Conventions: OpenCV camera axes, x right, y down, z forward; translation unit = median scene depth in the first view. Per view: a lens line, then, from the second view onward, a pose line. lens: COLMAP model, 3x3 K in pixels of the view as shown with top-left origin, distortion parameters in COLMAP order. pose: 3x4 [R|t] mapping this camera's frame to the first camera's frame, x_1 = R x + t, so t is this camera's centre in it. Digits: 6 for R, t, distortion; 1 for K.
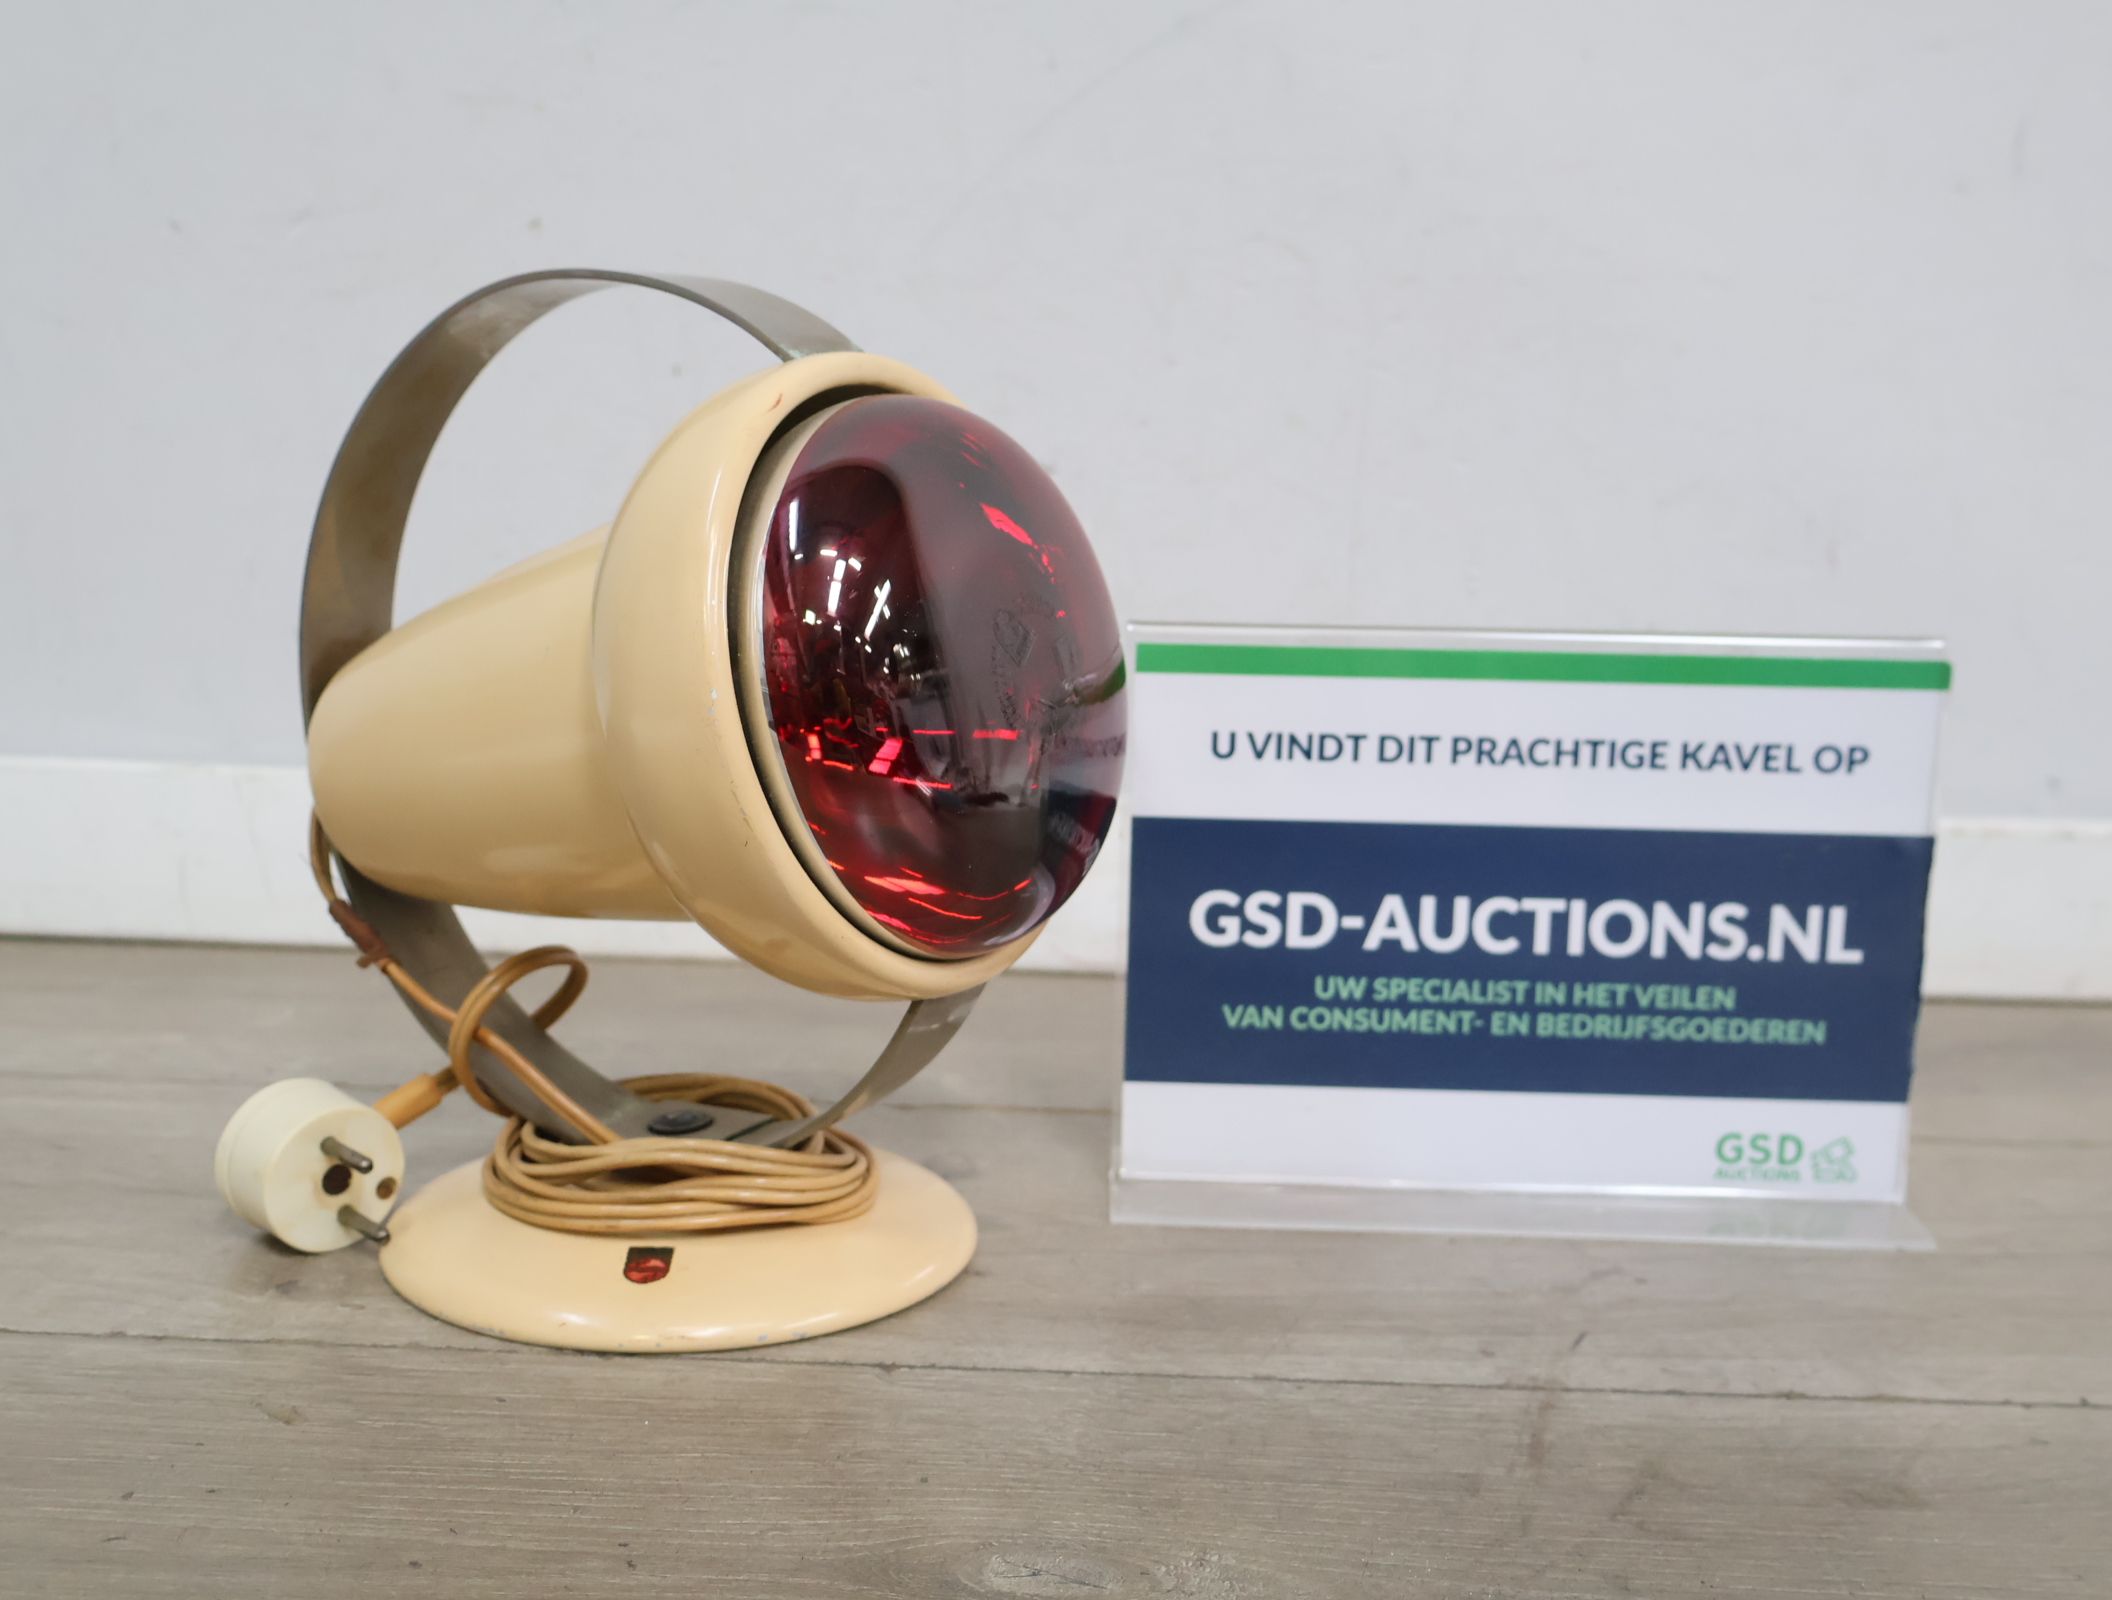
lens RADIAL K [[2245.3, 0, 1067.4], [0, 2245.3, 788.8], [0, 0, 1]] dist [0.010610, 0.000000]
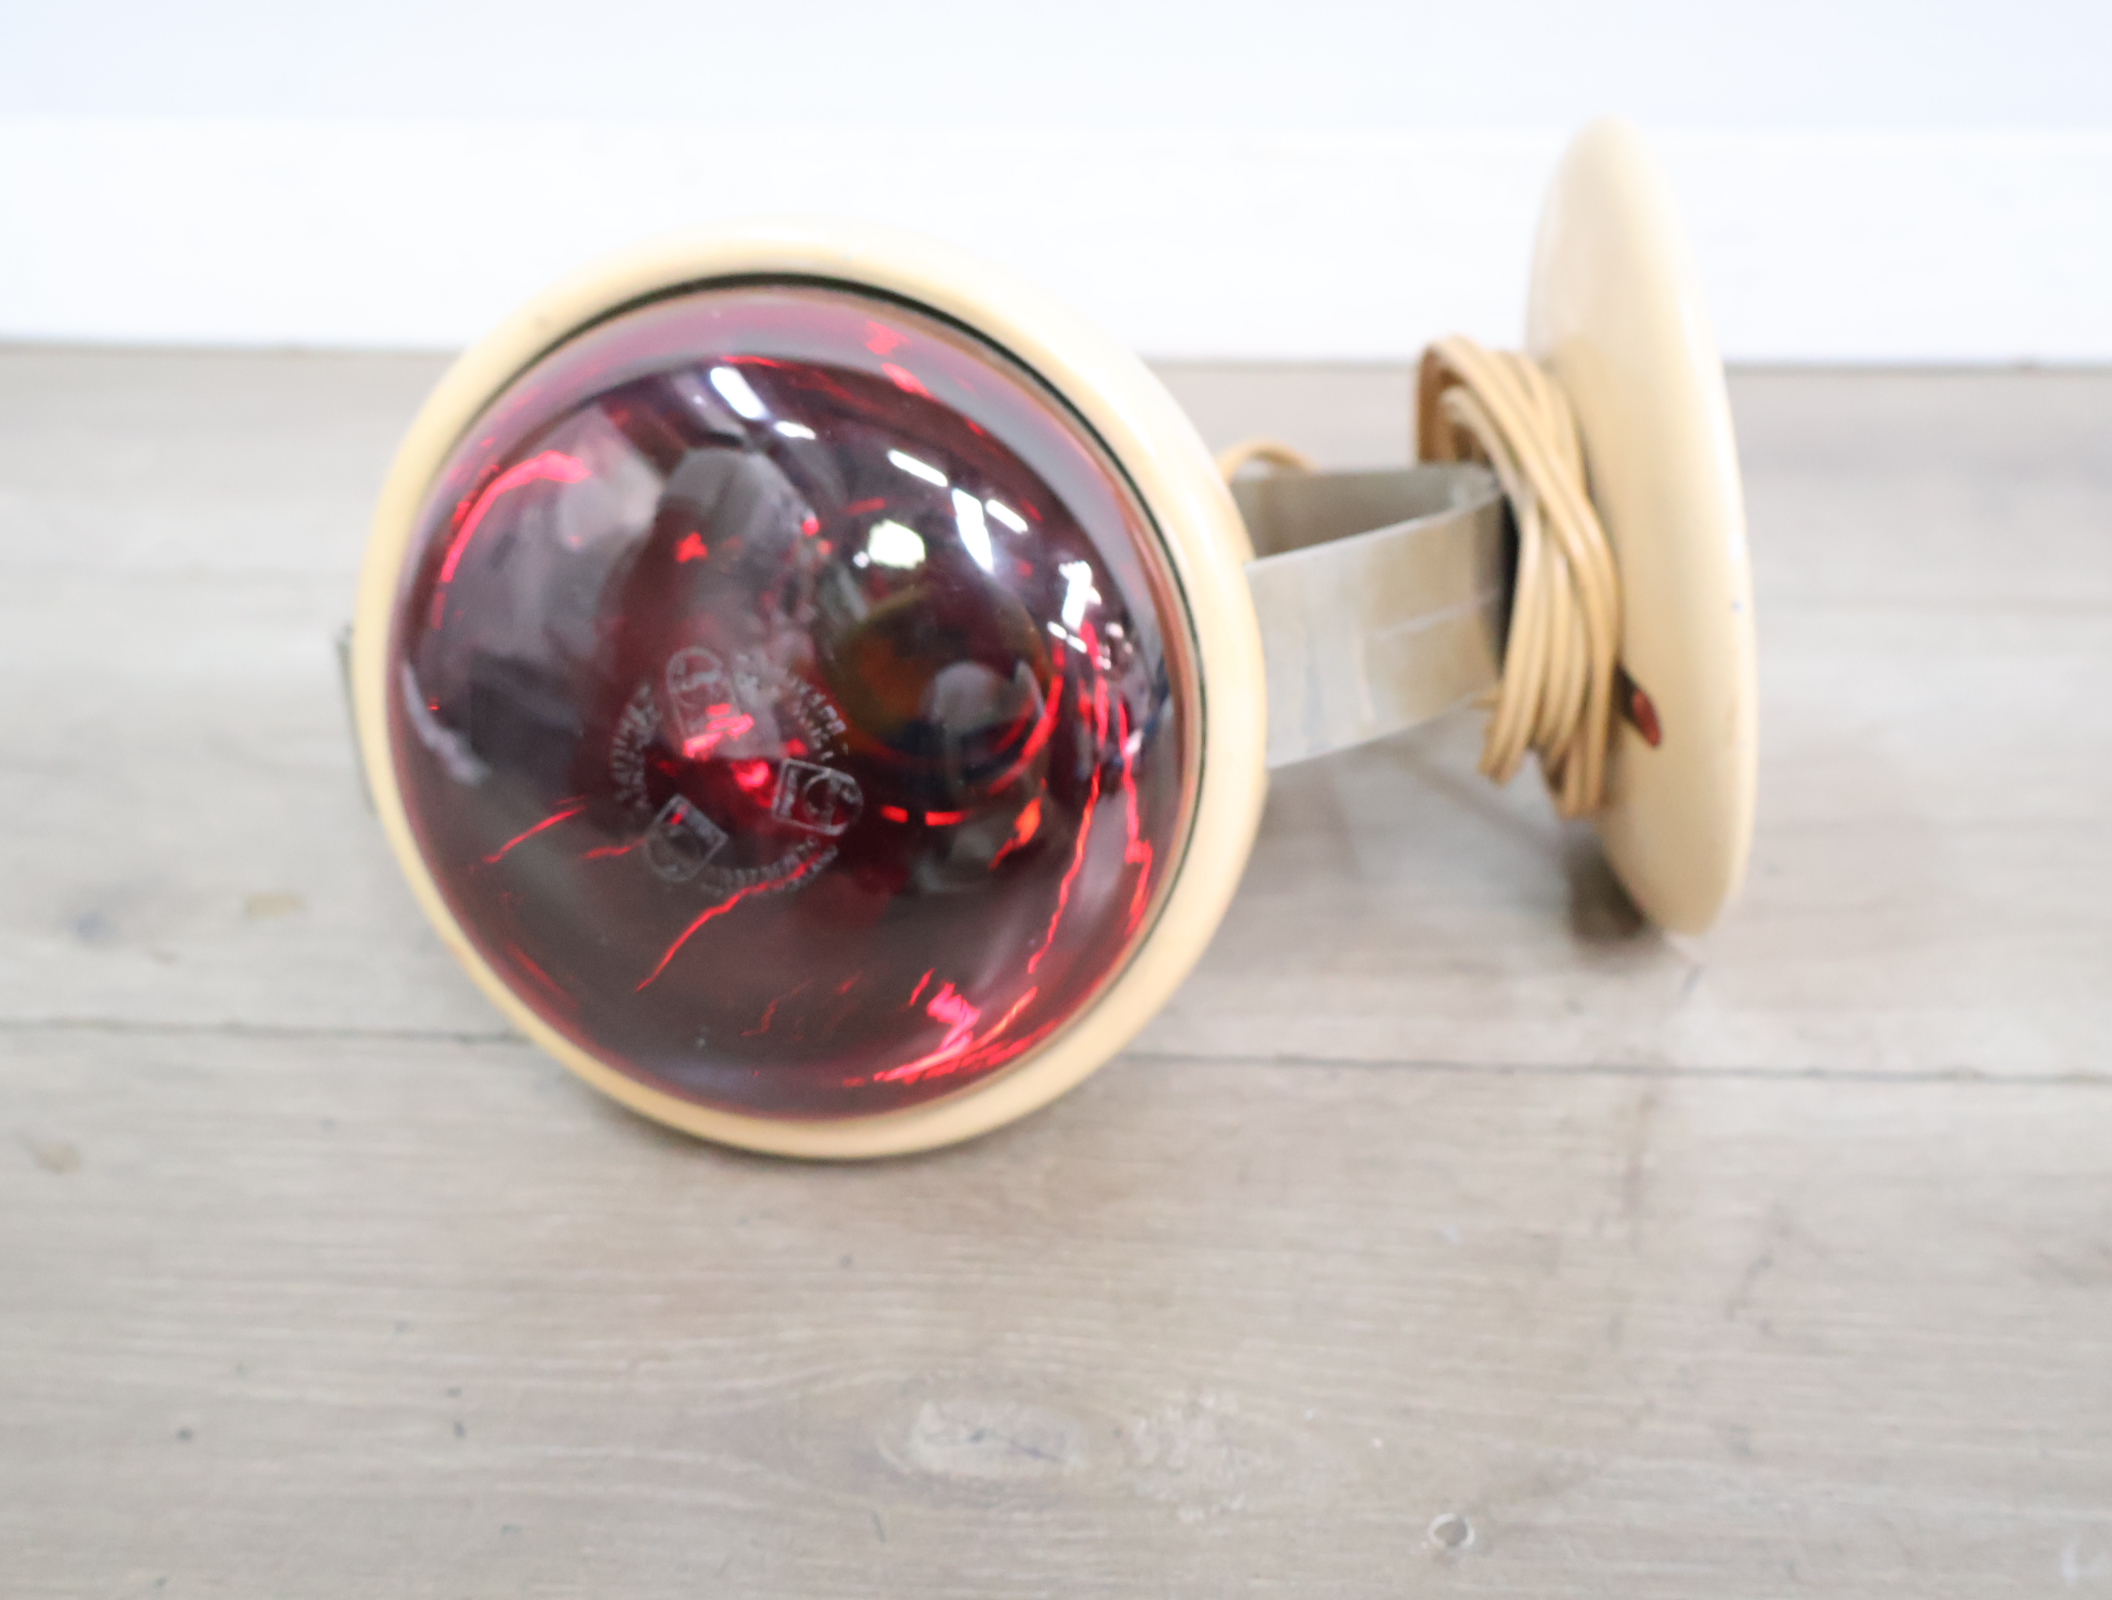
lens RADIAL K [[2245.3, 0, 1052.8], [0, 2245.3, 807.9], [0, 0, 1]] dist [0.010610, 0.000000]
pose [[0.999040, -0.012838, -0.041890, 0.039876], [0.026963, 0.933769, 0.356860, -0.109898], [0.034534, -0.357647, 0.933218, 0.300080]]
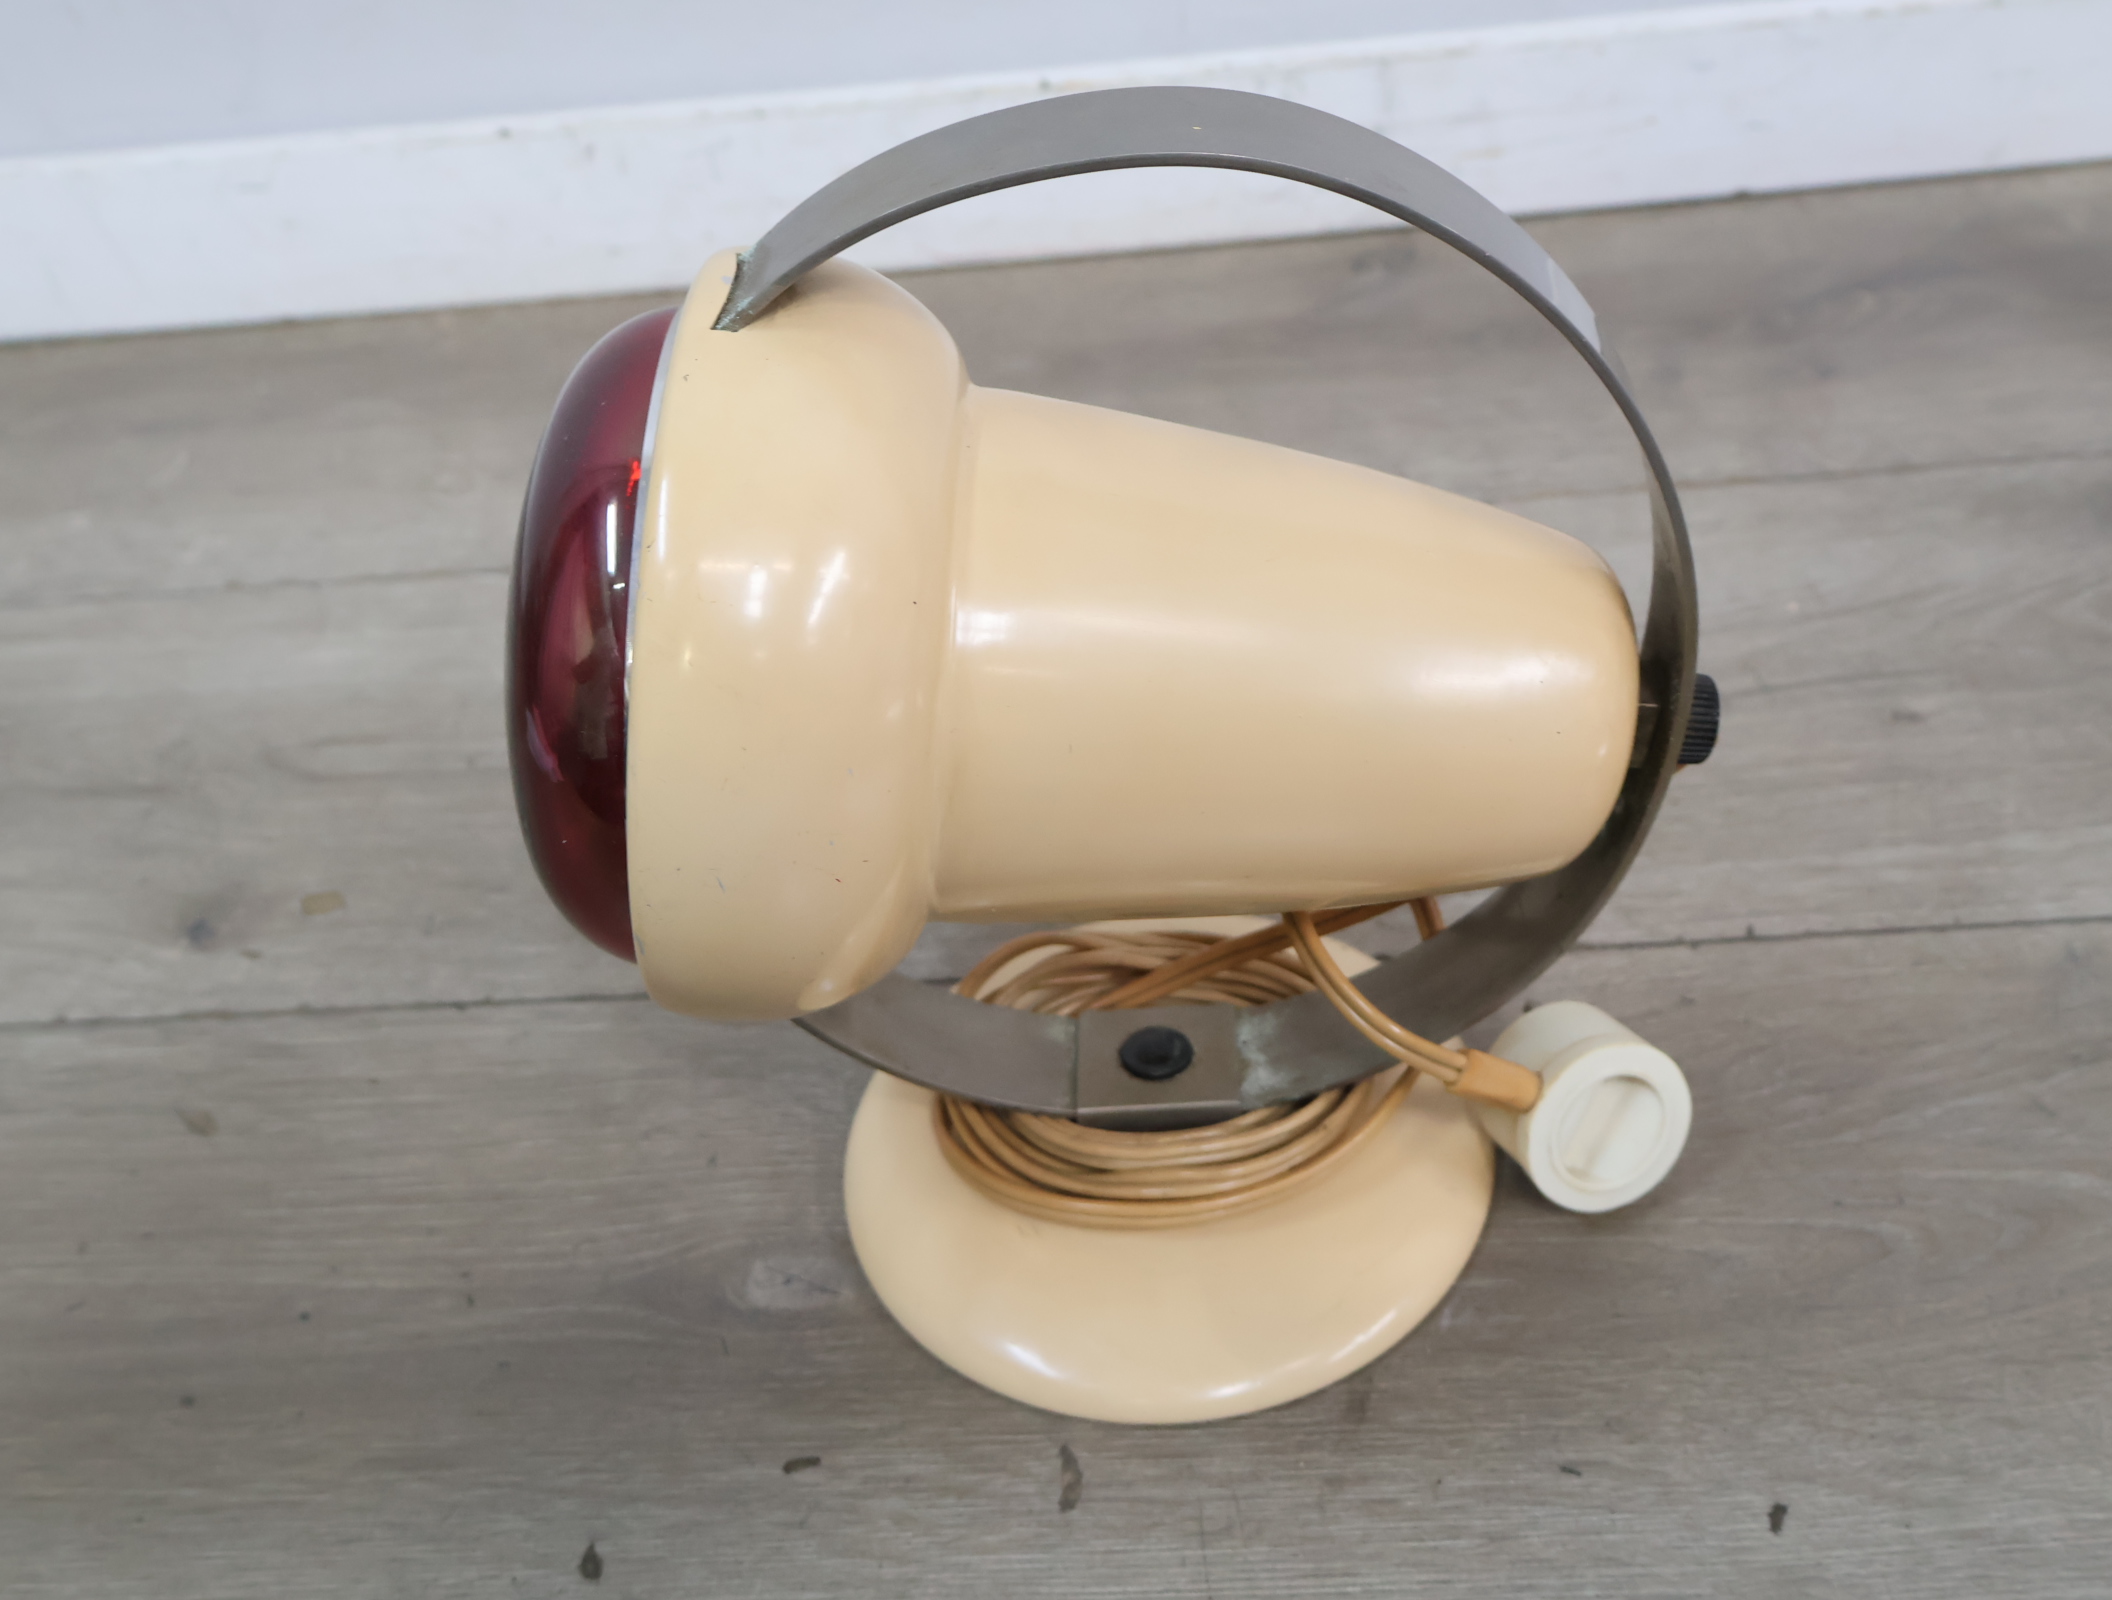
lens RADIAL K [[2245.3, 0, 1051.5], [0, 2245.3, 805.2], [0, 0, 1]] dist [0.010610, 0.000000]
pose [[0.990215, -0.092154, -0.104797, 0.240248], [0.133882, 0.839203, 0.527081, -0.427395], [0.039374, -0.535954, 0.843328, 0.086020]]
